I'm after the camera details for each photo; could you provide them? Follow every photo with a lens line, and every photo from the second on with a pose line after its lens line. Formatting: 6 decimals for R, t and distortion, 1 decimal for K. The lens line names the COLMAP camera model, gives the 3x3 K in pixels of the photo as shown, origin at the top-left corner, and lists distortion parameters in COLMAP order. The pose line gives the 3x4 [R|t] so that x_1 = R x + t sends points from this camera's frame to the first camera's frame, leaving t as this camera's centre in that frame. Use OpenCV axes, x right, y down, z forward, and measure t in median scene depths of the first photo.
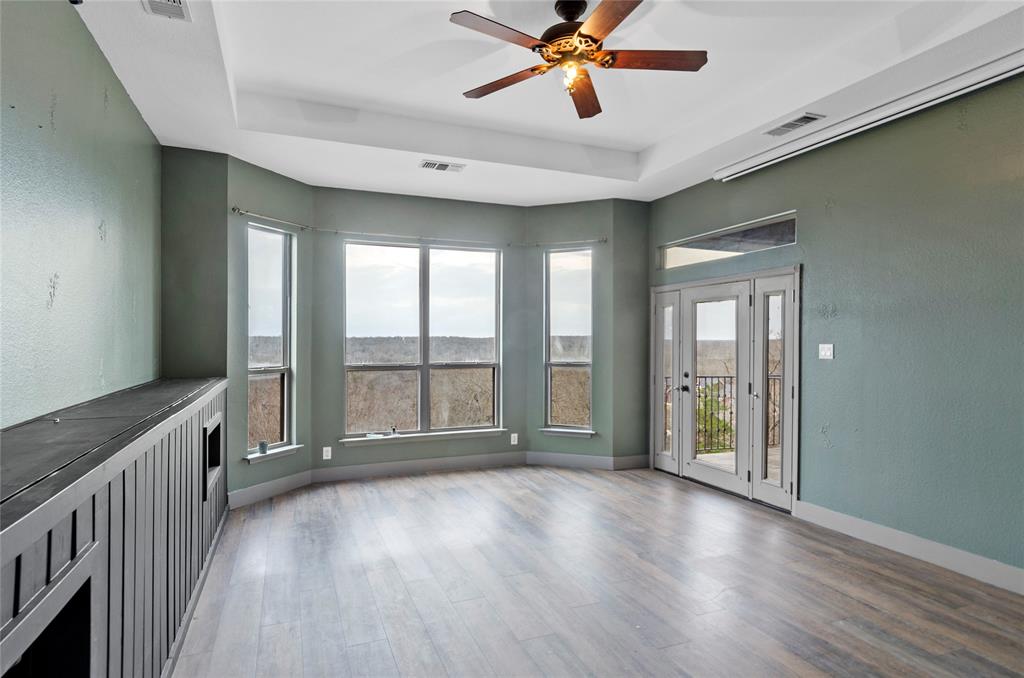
lens RADIAL K [[546.7, 0, 512.5], [0, 546.7, 341.3], [0, 0, 1]] dist [0.004301, -0.007727]
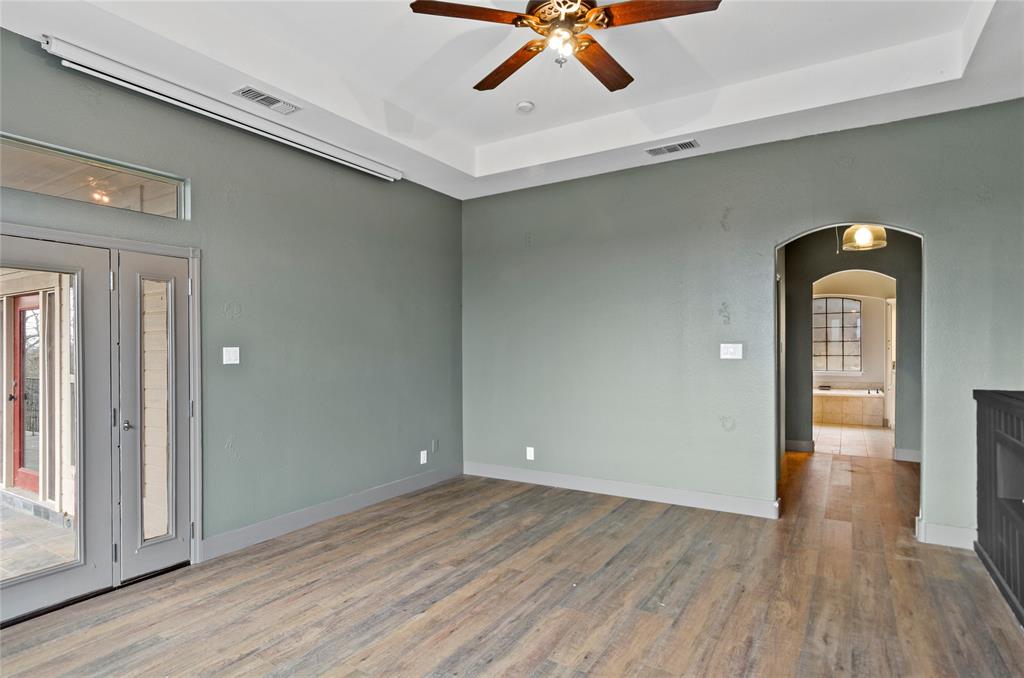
lens RADIAL K [[546.7, 0, 511.8], [0, 546.7, 339.6], [0, 0, 1]] dist [0.004301, -0.007727]
pose [[-0.588195, 0.005777, 0.808698, -0.555993], [-0.005085, 0.999928, -0.010842, 0.002008], [-0.808703, -0.010489, -0.588124, 1.529896]]
